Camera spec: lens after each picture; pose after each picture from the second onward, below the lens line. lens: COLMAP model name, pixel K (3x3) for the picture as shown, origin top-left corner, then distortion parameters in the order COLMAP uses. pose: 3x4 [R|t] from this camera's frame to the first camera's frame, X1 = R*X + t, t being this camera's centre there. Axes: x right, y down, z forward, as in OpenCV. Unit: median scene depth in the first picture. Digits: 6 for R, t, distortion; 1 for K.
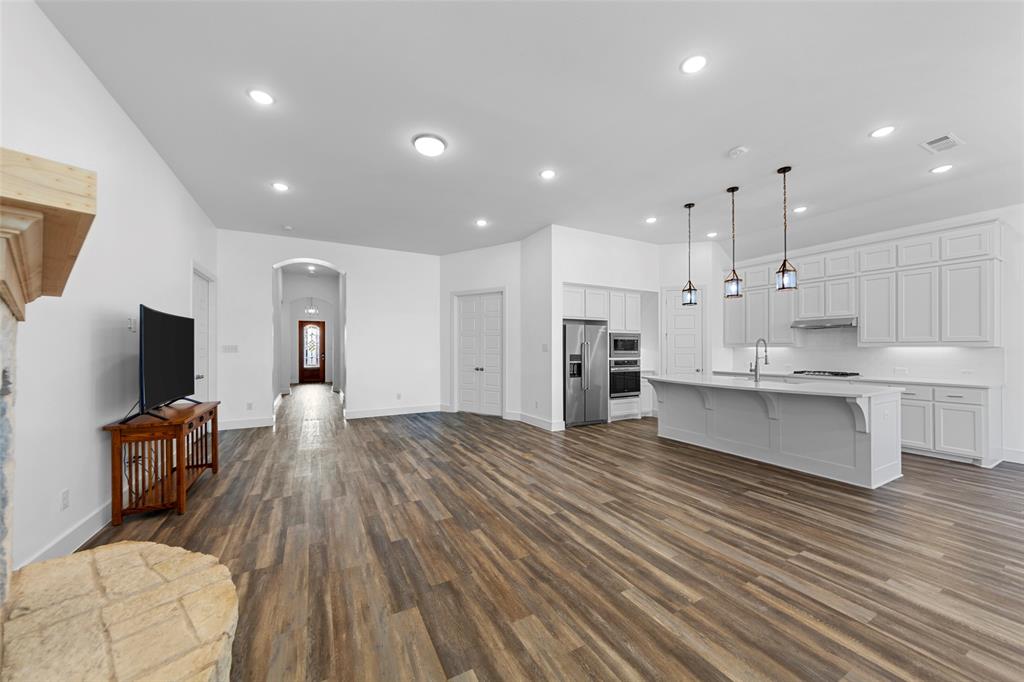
lens RADIAL K [[366.9, 0, 511.1], [0, 366.9, 347.7], [0, 0, 1]] dist [-0.000944, -0.000188]
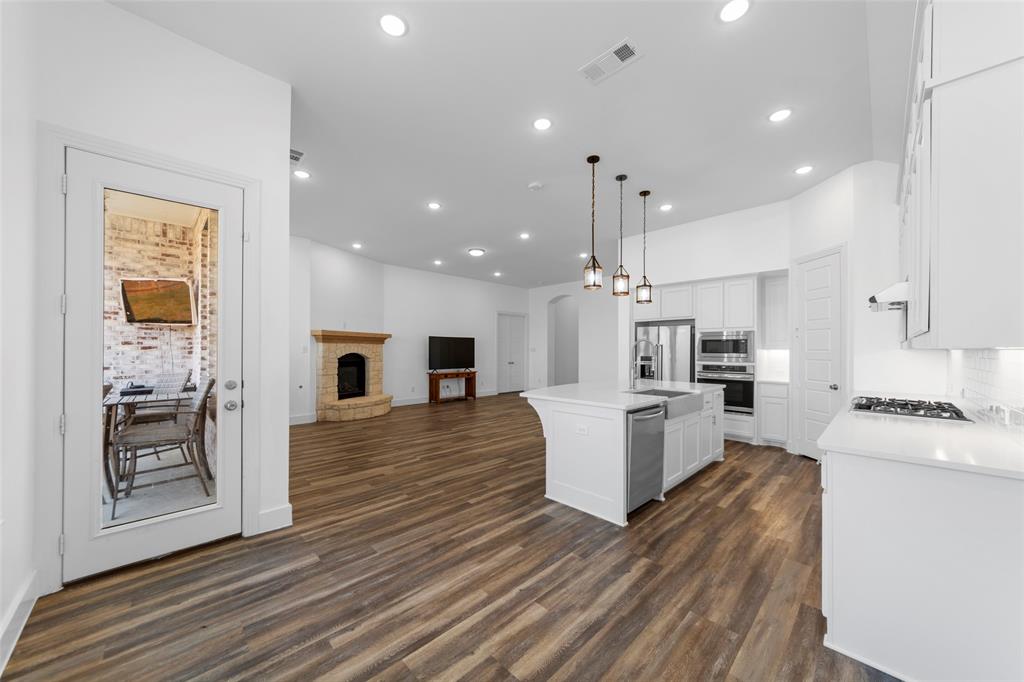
lens RADIAL K [[366.9, 0, 511.1], [0, 366.9, 347.7], [0, 0, 1]] dist [-0.000944, -0.000188]
pose [[0.274768, -0.004034, -0.961502, 1.420985], [-0.000440, 0.999991, -0.004322, -0.000285], [0.961510, 0.001611, 0.274764, 0.486952]]
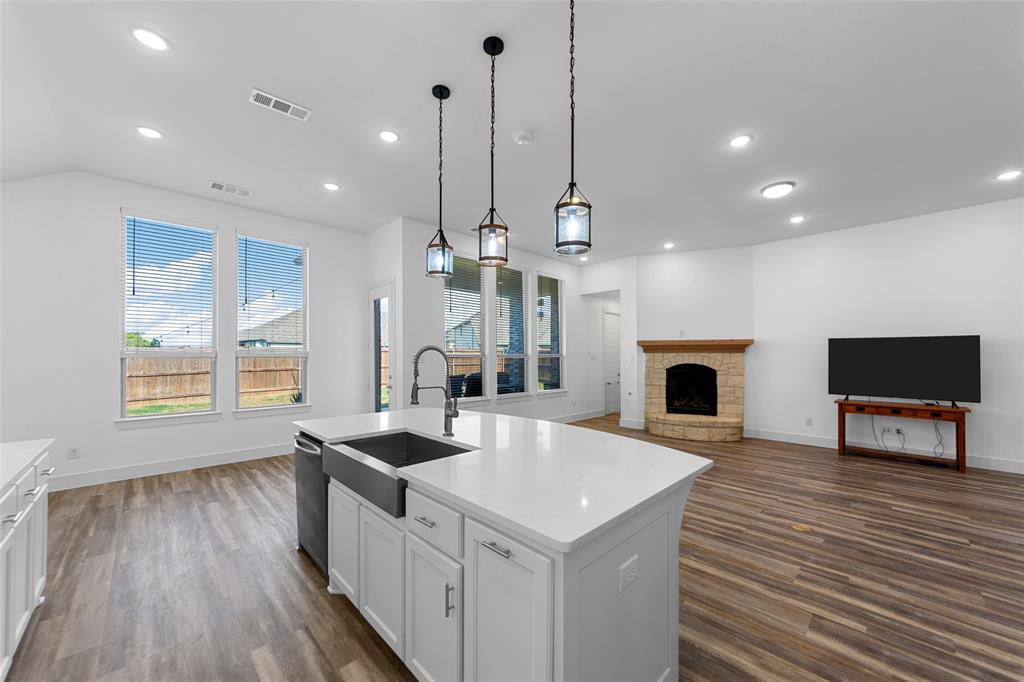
lens RADIAL K [[376.8, 0, 513.8], [0, 376.8, 354.2], [0, 0, 1]] dist [0.001751, 0.000330]
pose [[-0.961086, -0.001461, -0.276247, 0.722980], [0.000407, 0.999977, -0.006704, -0.011286], [0.276250, -0.006556, -0.961063, 1.505011]]
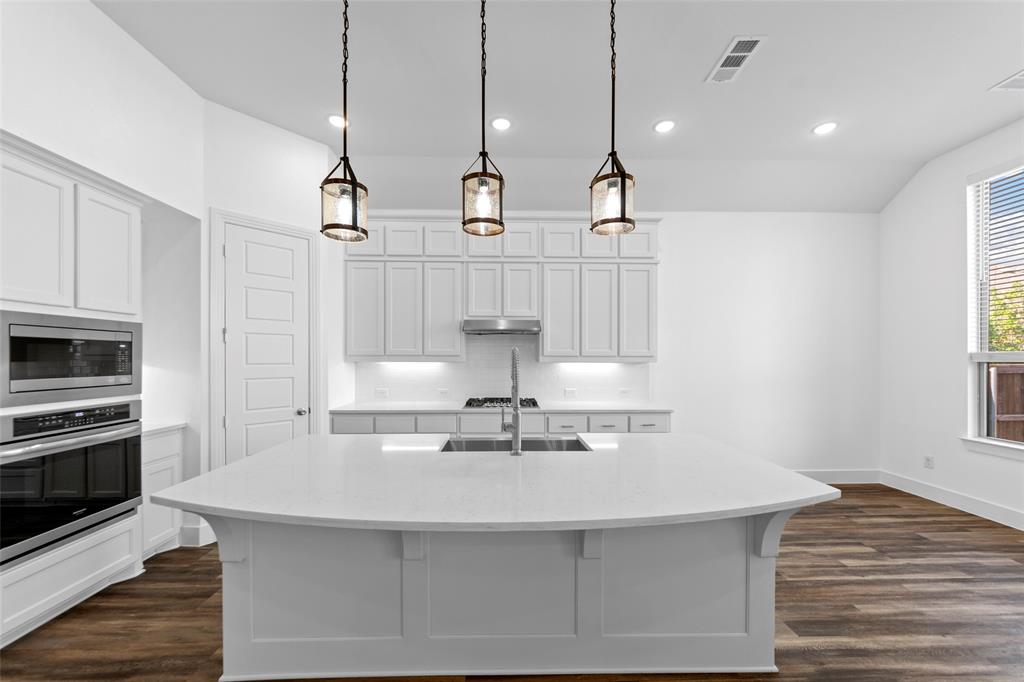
lens RADIAL K [[395.4, 0, 514.9], [0, 395.4, 357.2], [0, 0, 1]] dist [-0.002193, 0.000345]
pose [[0.455135, 0.001455, 0.890421, 0.282327], [-0.005232, 0.999986, 0.001040, -0.014465], [-0.890407, -0.005132, 0.455136, 0.804469]]
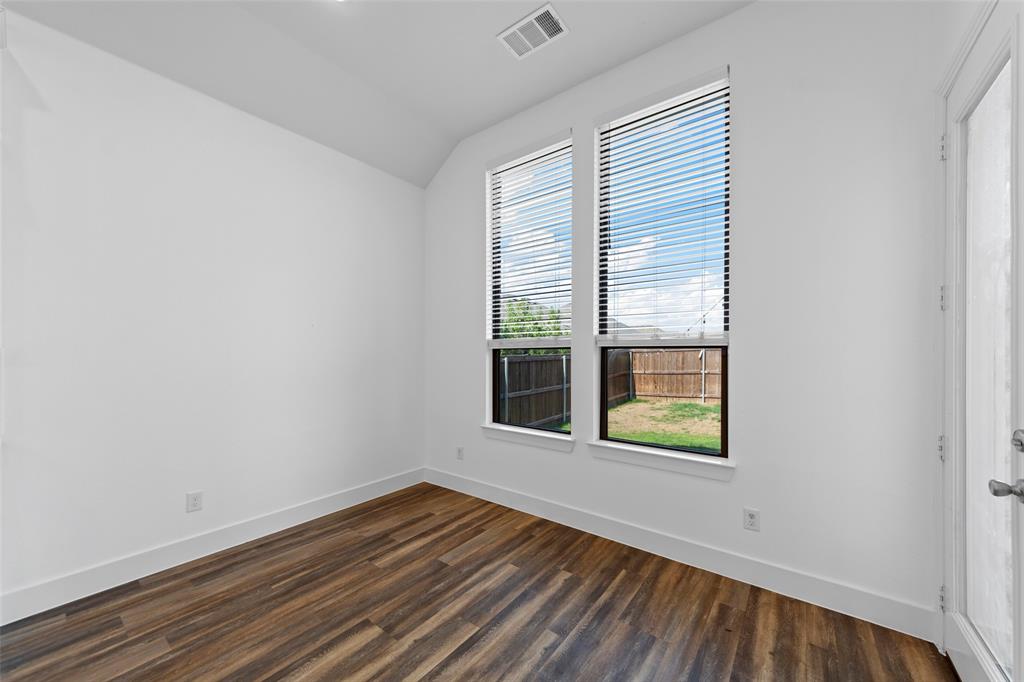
lens RADIAL K [[376.8, 0, 513.8], [0, 376.8, 354.2], [0, 0, 1]] dist [0.001751, 0.000330]
pose [[-0.409841, -0.000604, 0.912157, 0.687835], [-0.006610, 0.999975, -0.002307, 0.003153], [-0.912133, -0.006975, -0.409835, 0.615347]]
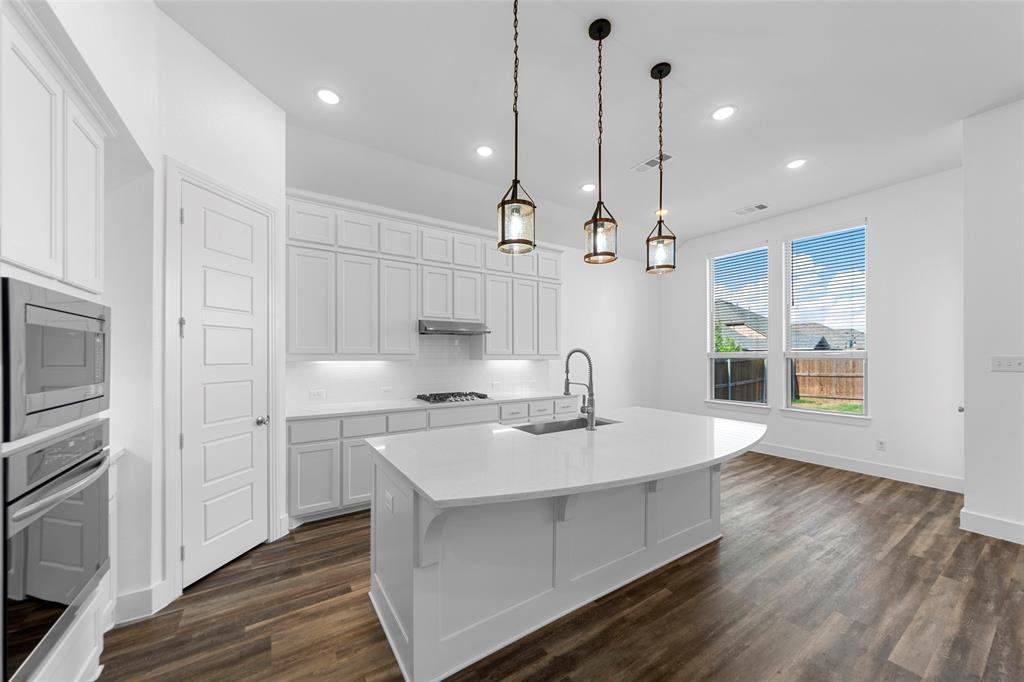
lens RADIAL K [[368.7, 0, 513.2], [0, 368.7, 353.4], [0, 0, 1]] dist [-0.000566, -0.000105]
pose [[-0.086321, 0.005381, 0.996253, 0.146400], [-0.005063, 0.999970, -0.005840, -0.014050], [-0.996255, -0.005548, -0.086291, 1.159099]]
